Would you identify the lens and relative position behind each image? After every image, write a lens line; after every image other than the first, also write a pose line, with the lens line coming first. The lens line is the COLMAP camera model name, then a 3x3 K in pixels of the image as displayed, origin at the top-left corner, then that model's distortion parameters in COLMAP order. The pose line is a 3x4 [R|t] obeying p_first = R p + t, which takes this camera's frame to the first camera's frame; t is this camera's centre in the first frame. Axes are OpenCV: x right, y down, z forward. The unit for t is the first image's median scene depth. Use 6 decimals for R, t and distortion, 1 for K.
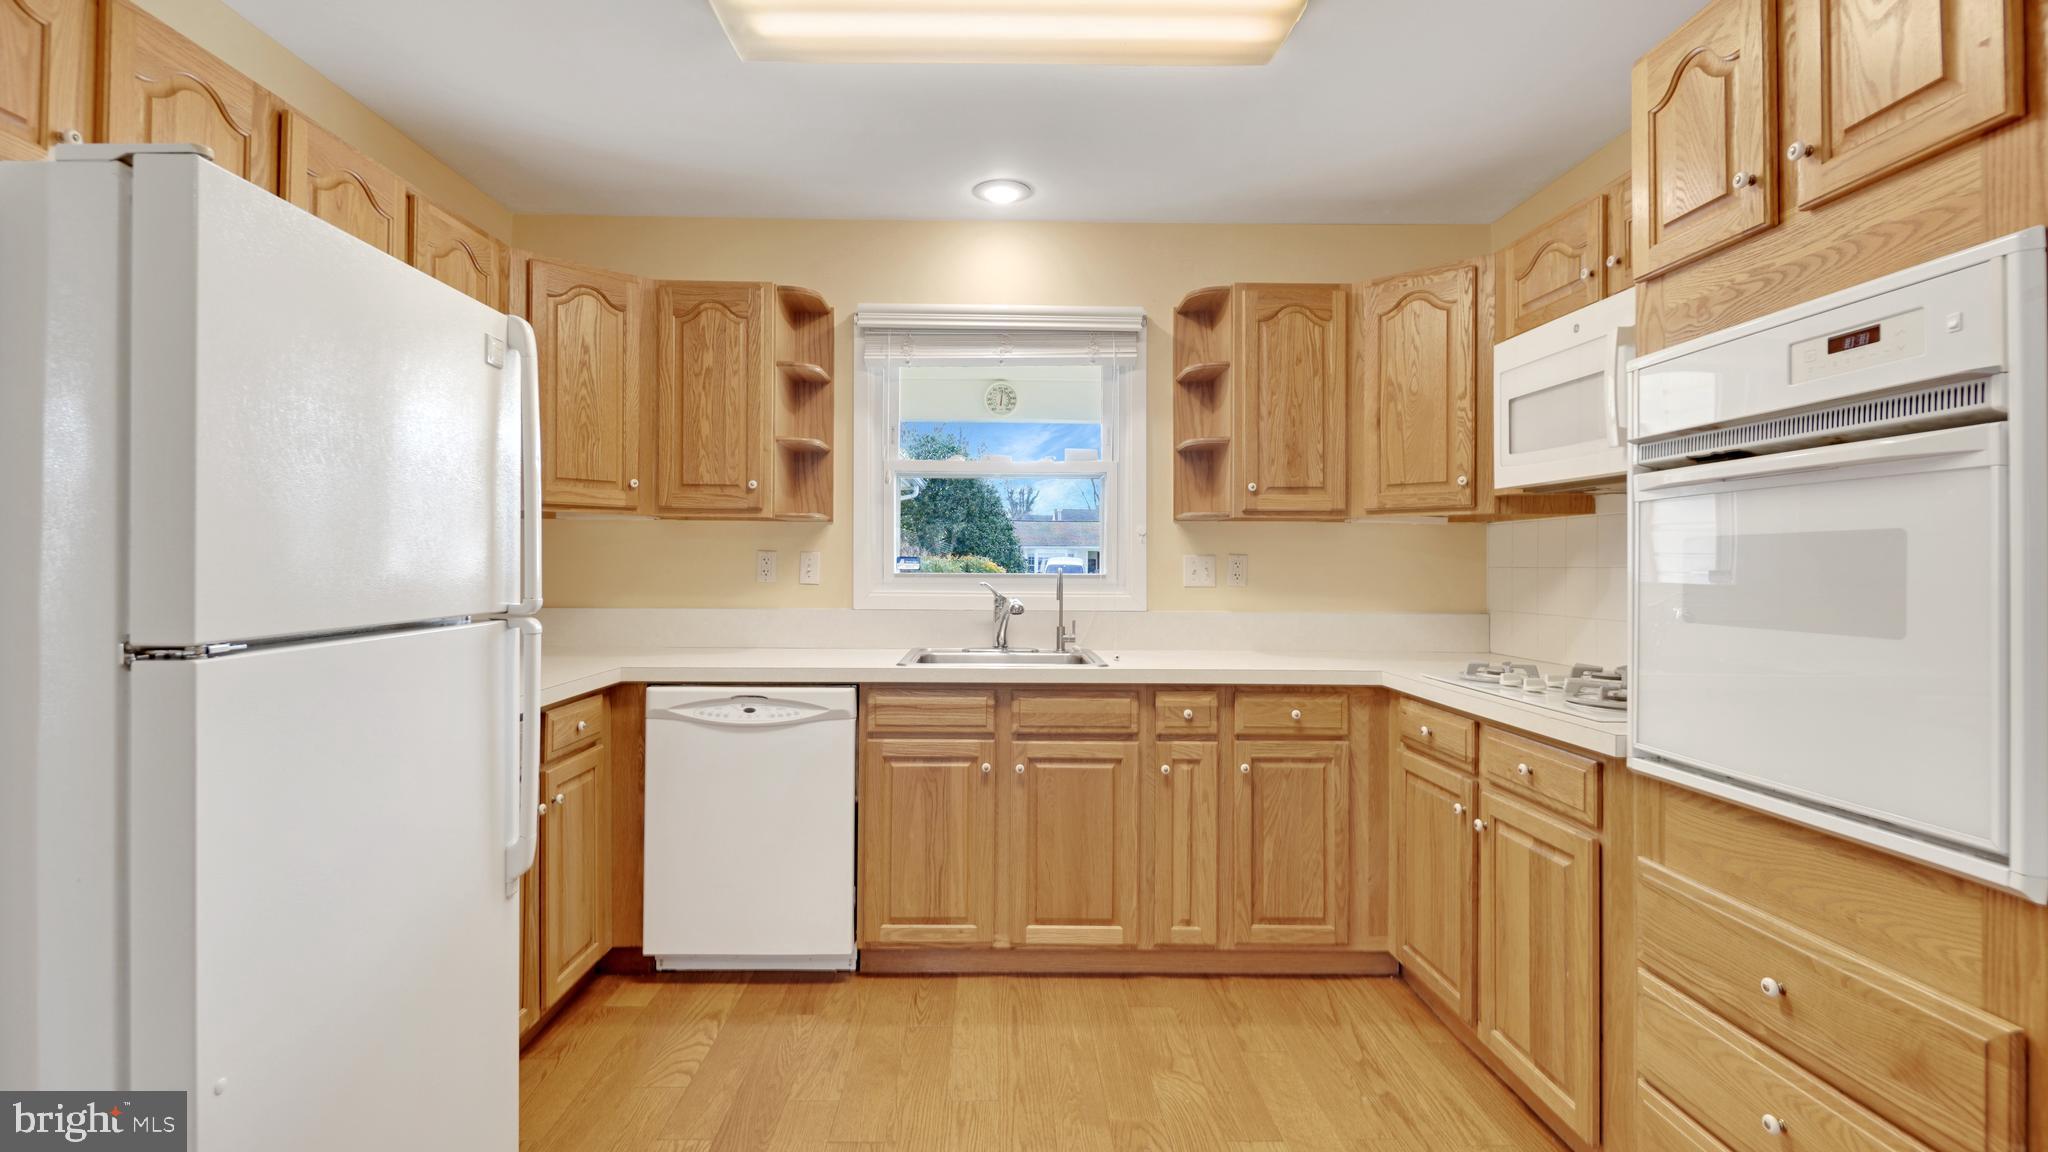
lens RADIAL K [[947.4, 0, 1003.9], [0, 947.4, 560.7], [0, 0, 1]] dist [0.003602, -0.005403]
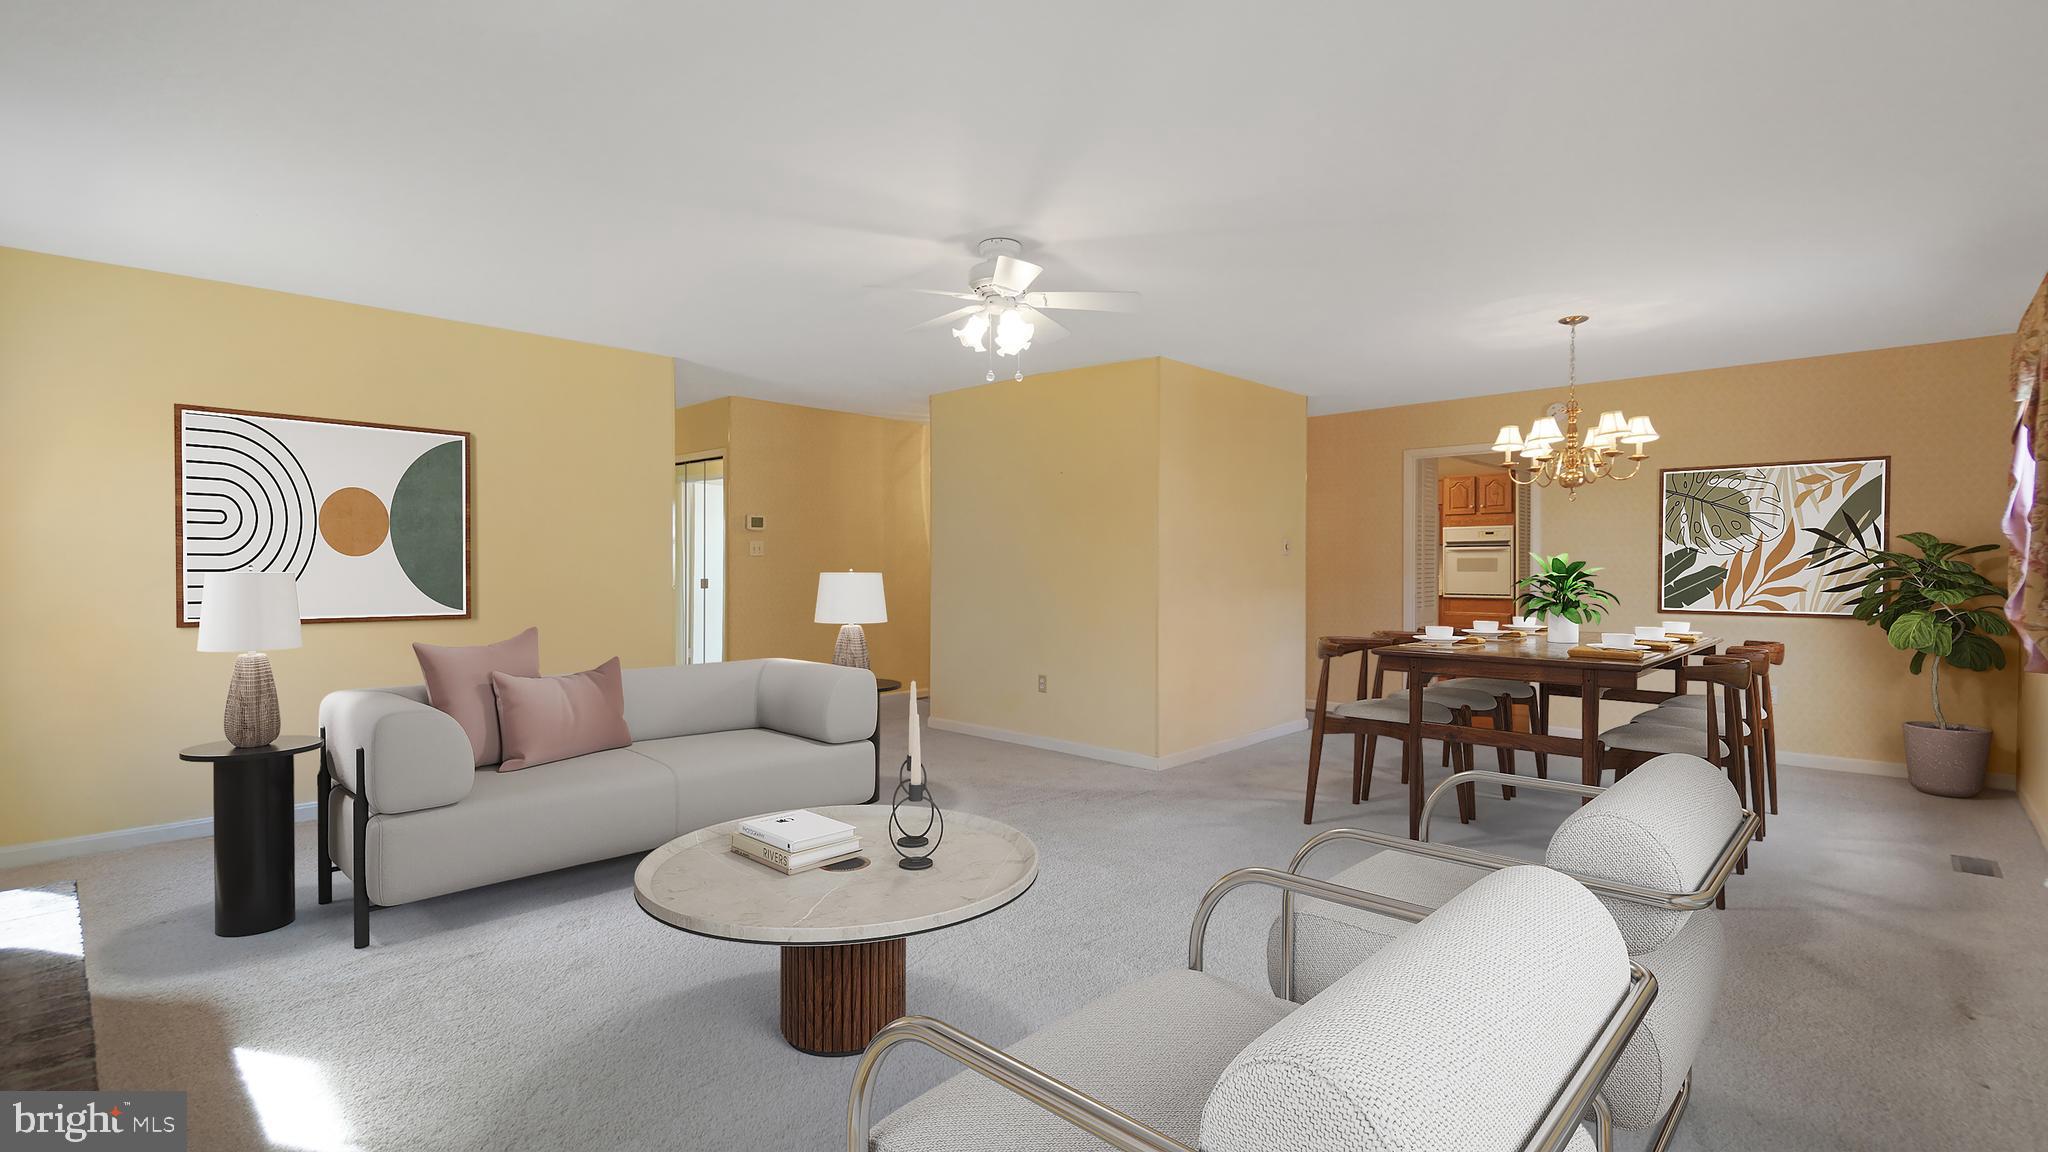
lens RADIAL K [[947.4, 0, 1003.9], [0, 947.4, 560.7], [0, 0, 1]] dist [0.003602, -0.005403]
pose [[0.701718, -0.005310, 0.712435, -3.373603], [-0.000073, 0.999972, 0.007524, -0.031601], [-0.712455, -0.005332, 0.701697, -0.733335]]
